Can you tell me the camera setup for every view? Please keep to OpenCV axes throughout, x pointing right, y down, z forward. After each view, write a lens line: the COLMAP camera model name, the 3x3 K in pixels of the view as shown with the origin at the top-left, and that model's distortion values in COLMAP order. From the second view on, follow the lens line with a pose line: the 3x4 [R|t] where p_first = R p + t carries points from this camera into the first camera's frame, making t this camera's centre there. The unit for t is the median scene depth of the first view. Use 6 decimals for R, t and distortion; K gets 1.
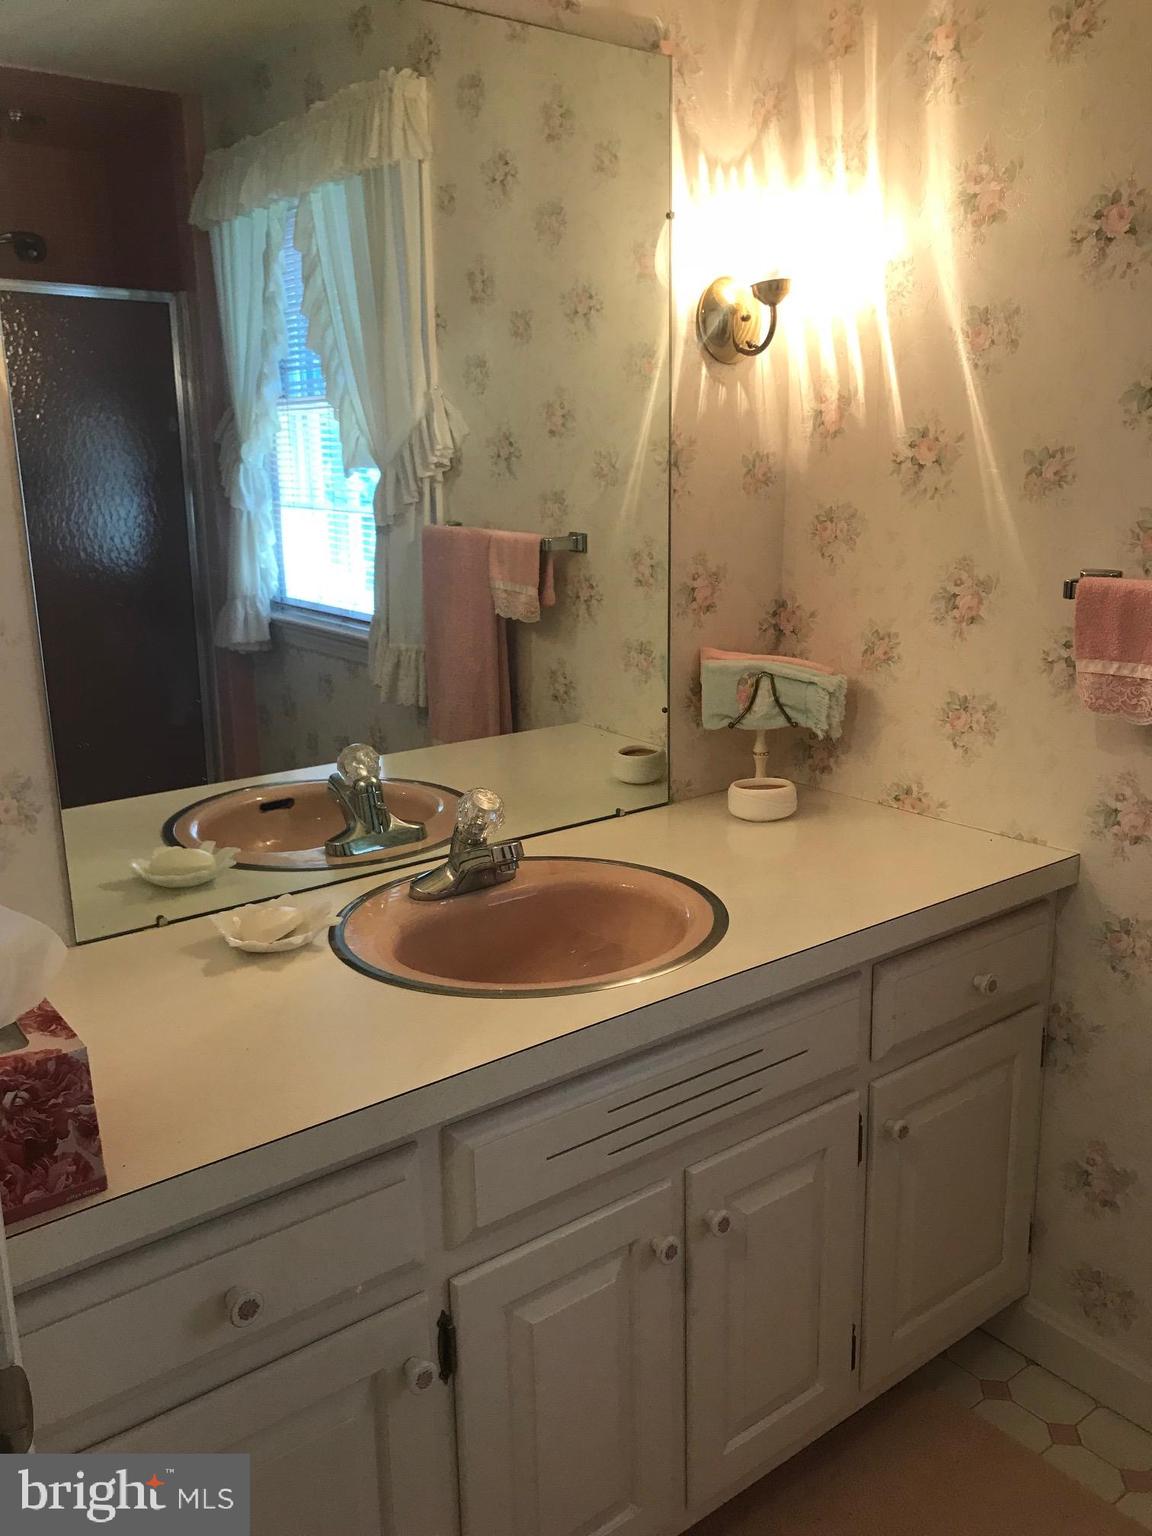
lens RADIAL K [[1258.0, 0, 571.6], [0, 1258.0, 771.7], [0, 0, 1]] dist [0.027819, -0.031780]
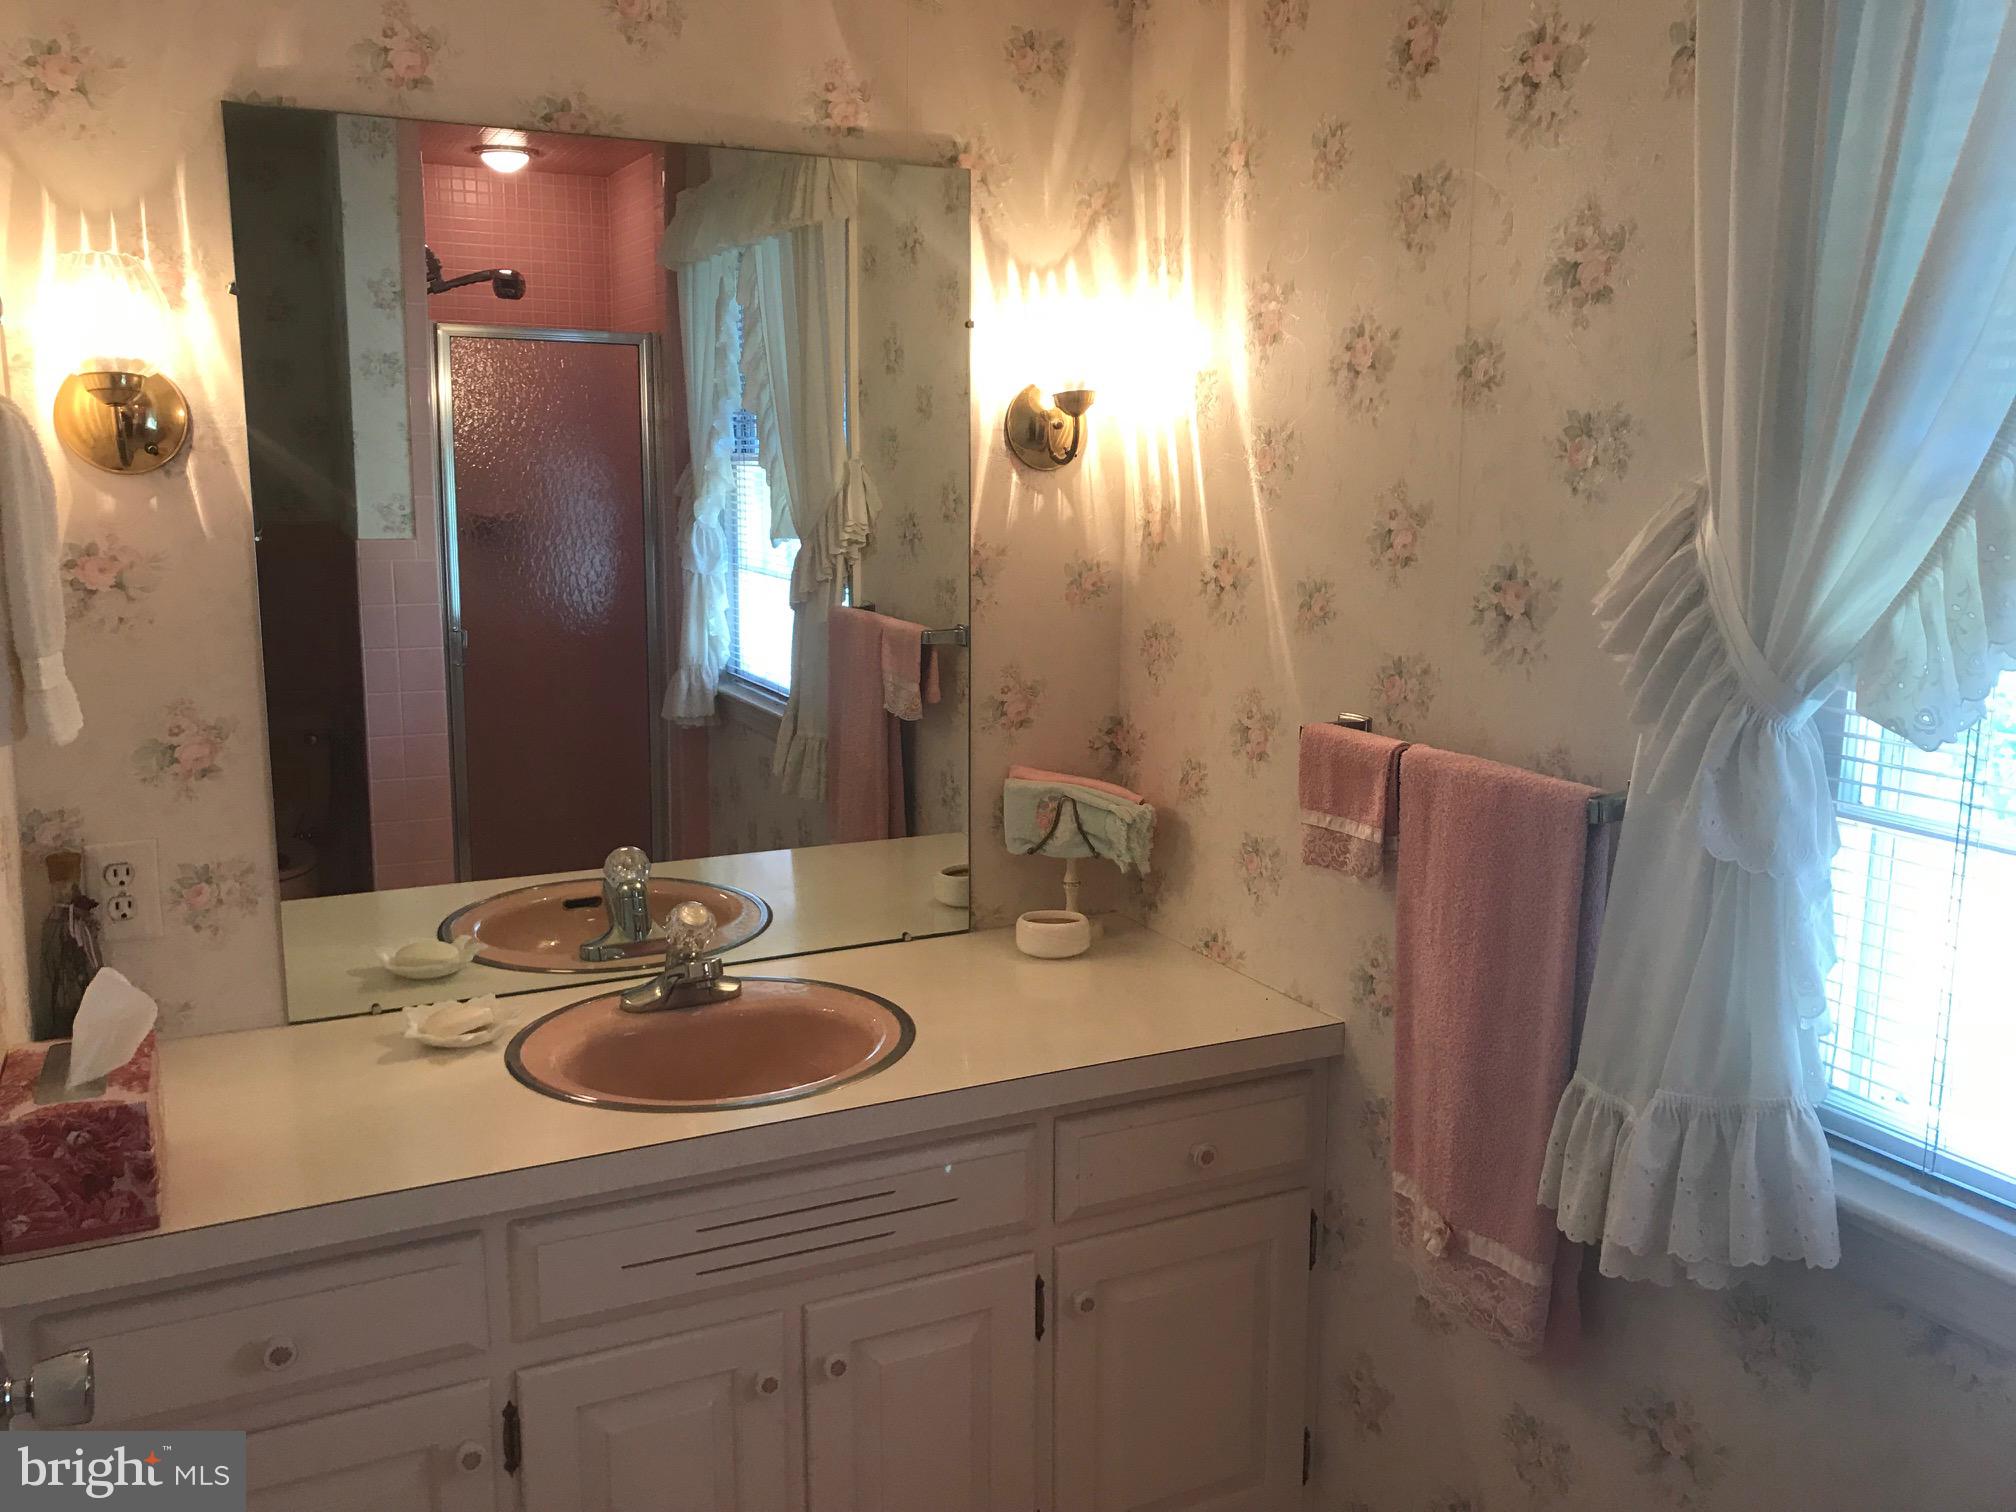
lens RADIAL K [[1651.1, 0, 1013.8], [0, 1651.1, 754.9], [0, 0, 1]] dist [0.027819, -0.031780]
pose [[0.981792, 0.055229, -0.181751, 0.352649], [-0.067831, 0.995651, -0.063863, -0.031589], [0.177434, 0.075028, 0.981269, -0.210463]]
